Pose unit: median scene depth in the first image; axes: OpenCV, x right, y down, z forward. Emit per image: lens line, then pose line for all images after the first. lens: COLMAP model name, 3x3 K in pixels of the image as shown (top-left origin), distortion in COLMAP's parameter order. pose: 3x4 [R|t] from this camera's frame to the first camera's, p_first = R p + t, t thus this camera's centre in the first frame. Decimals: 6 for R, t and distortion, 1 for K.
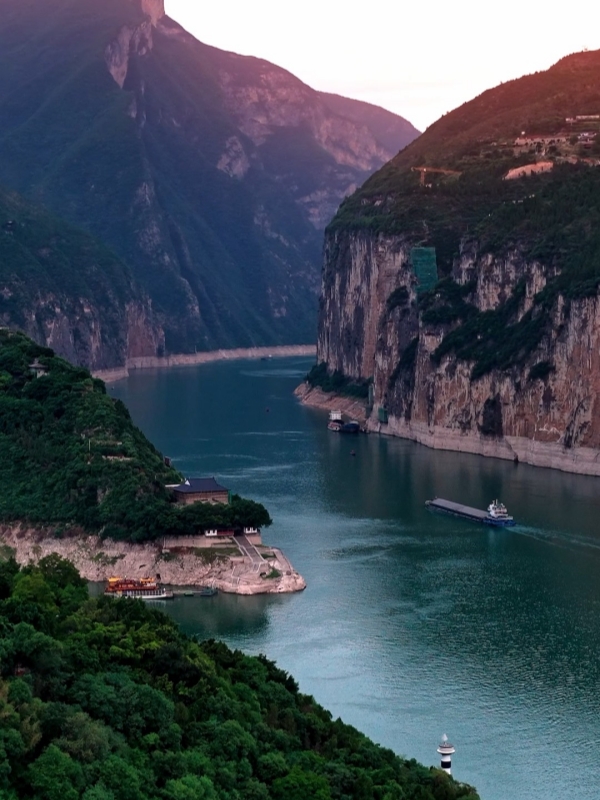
lens RADIAL K [[2111.1, 0, 300.1], [0, 2111.1, 400.5], [0, 0, 1]] dist [0.512694, 0.000000]
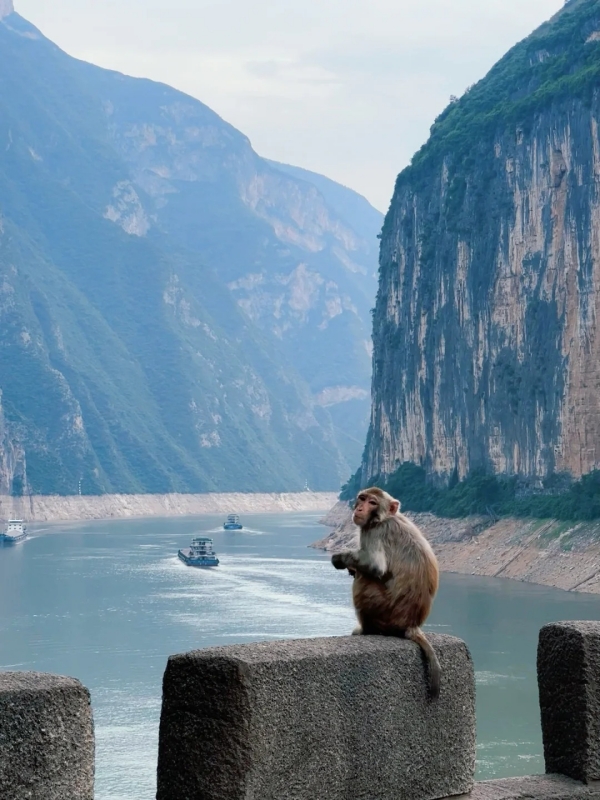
lens RADIAL K [[2111.1, 0, 300.2], [0, 2111.1, 399.8], [0, 0, 1]] dist [0.512694, 0.000000]
pose [[0.996711, -0.000066, 0.081036, -0.032039], [0.008517, 0.994546, -0.103946, 0.010053], [-0.080587, 0.104294, 0.991276, 0.377775]]
